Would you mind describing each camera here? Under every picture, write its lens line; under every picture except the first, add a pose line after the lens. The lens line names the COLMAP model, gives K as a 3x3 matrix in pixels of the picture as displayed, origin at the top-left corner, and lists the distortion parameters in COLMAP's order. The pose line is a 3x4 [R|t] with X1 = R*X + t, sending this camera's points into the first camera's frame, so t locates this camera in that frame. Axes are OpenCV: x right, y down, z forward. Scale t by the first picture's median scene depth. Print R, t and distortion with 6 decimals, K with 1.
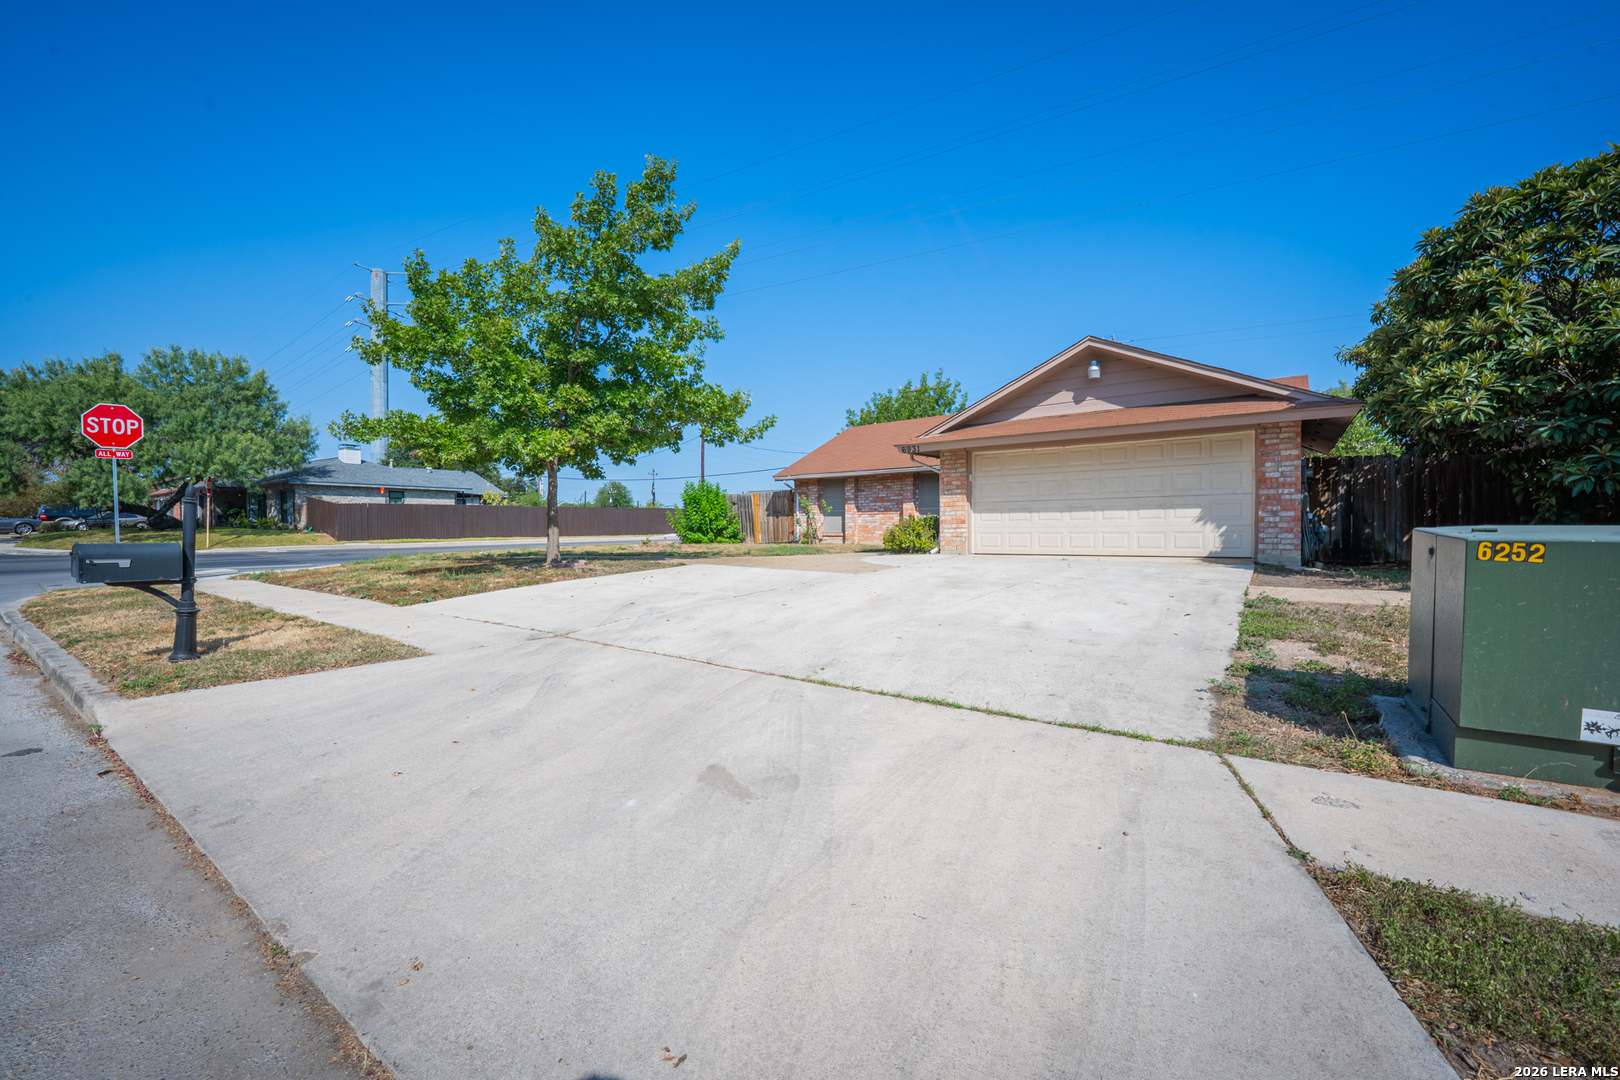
lens RADIAL K [[660.2, 0, 804.3], [0, 660.2, 539.6], [0, 0, 1]] dist [-0.019216, -0.000094]
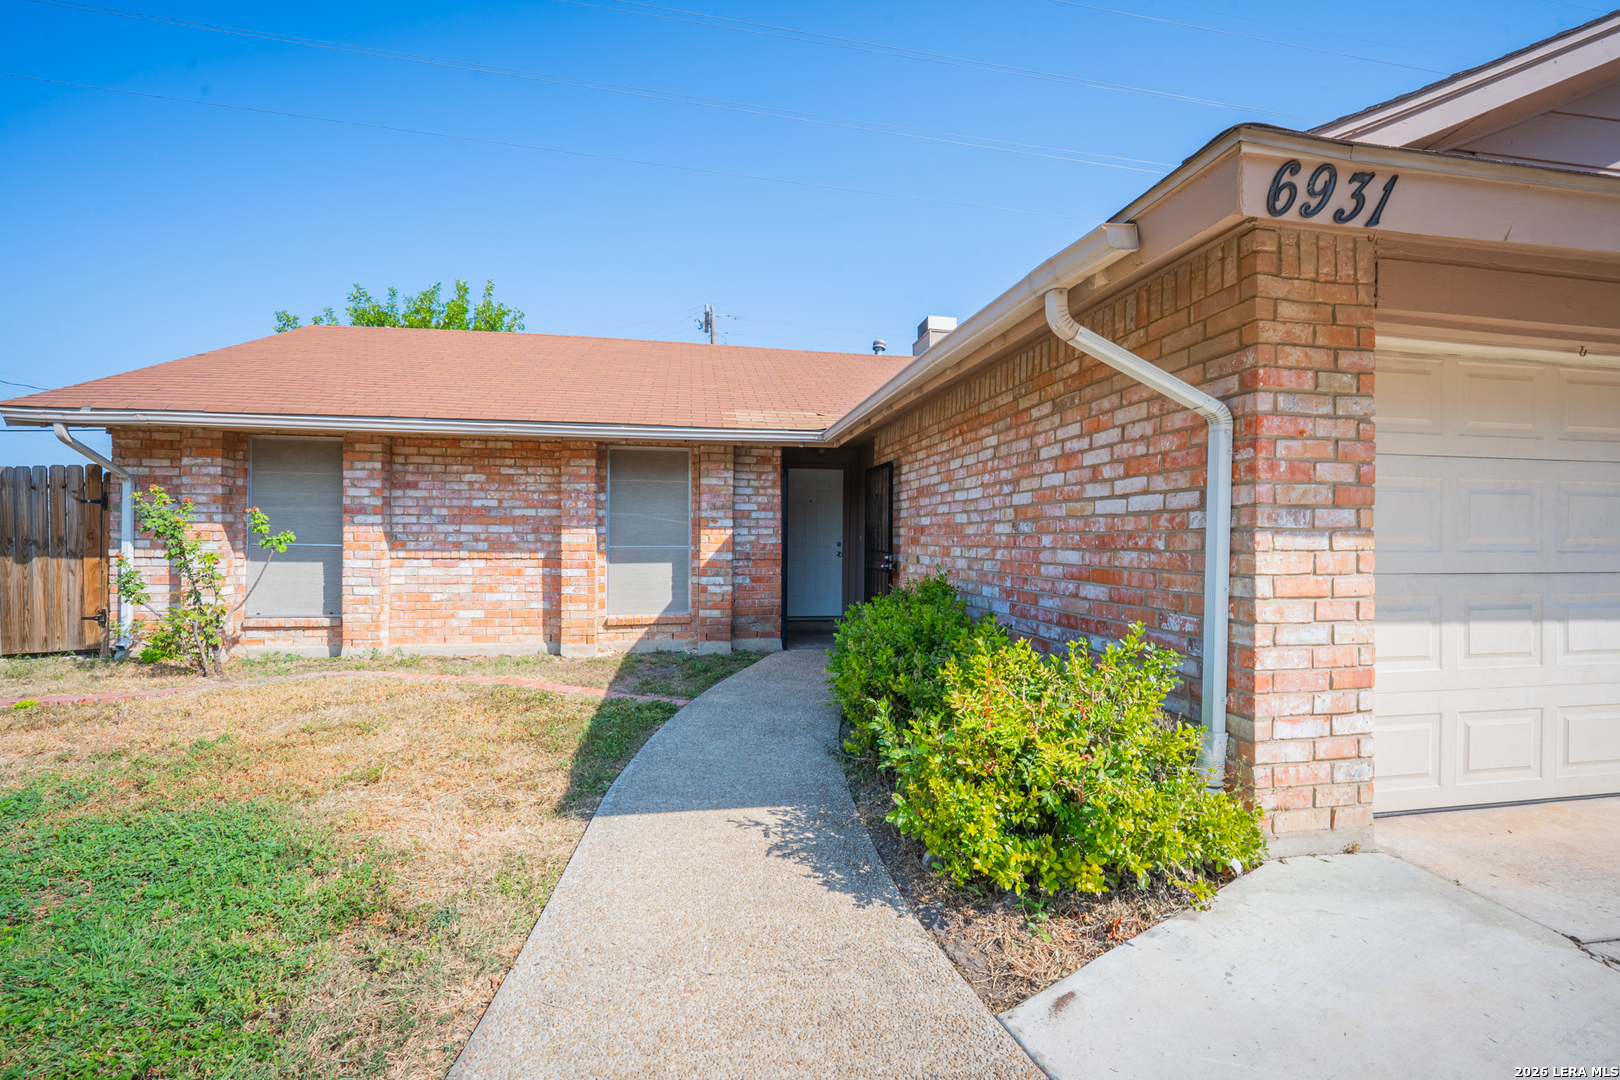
lens RADIAL K [[660.2, 0, 804.3], [0, 660.2, 539.6], [0, 0, 1]] dist [-0.019216, -0.000094]
pose [[0.701304, 0.013029, 0.712743, -0.004213], [-0.000109, 0.999835, -0.018169, -0.040941], [-0.712862, 0.012665, 0.701190, 0.629865]]
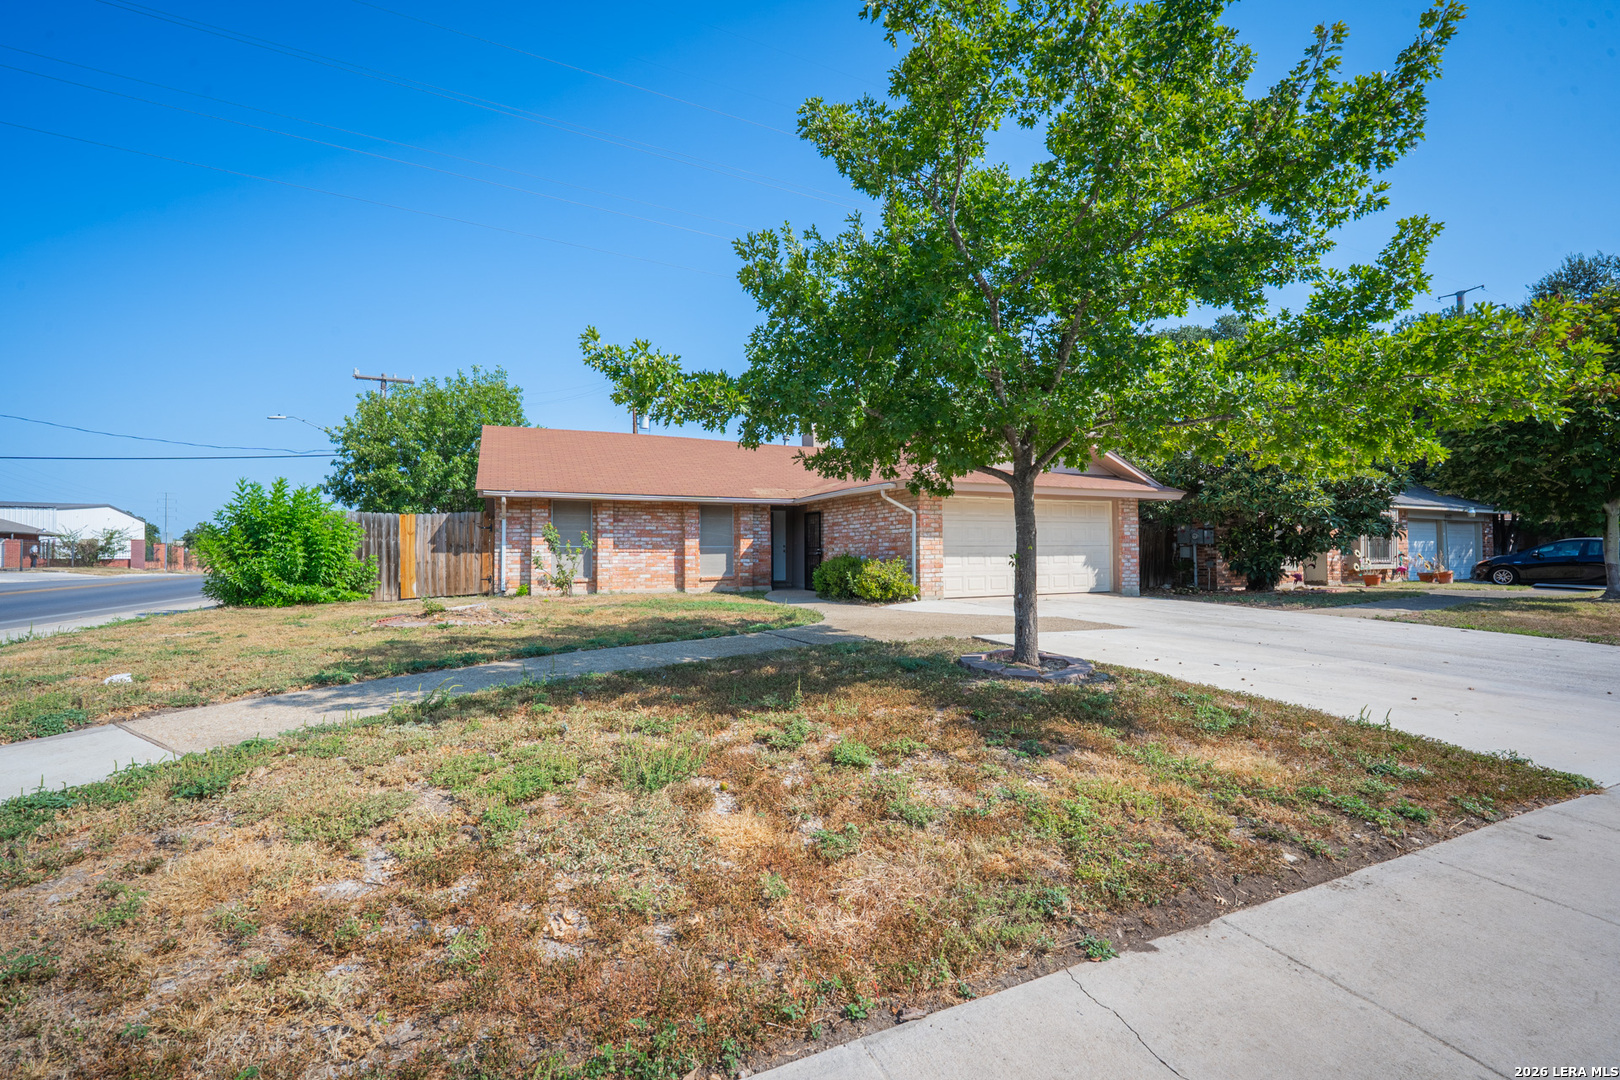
lens RADIAL K [[660.2, 0, 804.3], [0, 660.2, 539.6], [0, 0, 1]] dist [-0.019216, -0.000094]
pose [[0.496882, 0.024243, 0.867479, -0.445099], [0.016237, 0.999175, -0.037223, -0.021136], [-0.867666, 0.032581, 0.496079, 0.444956]]
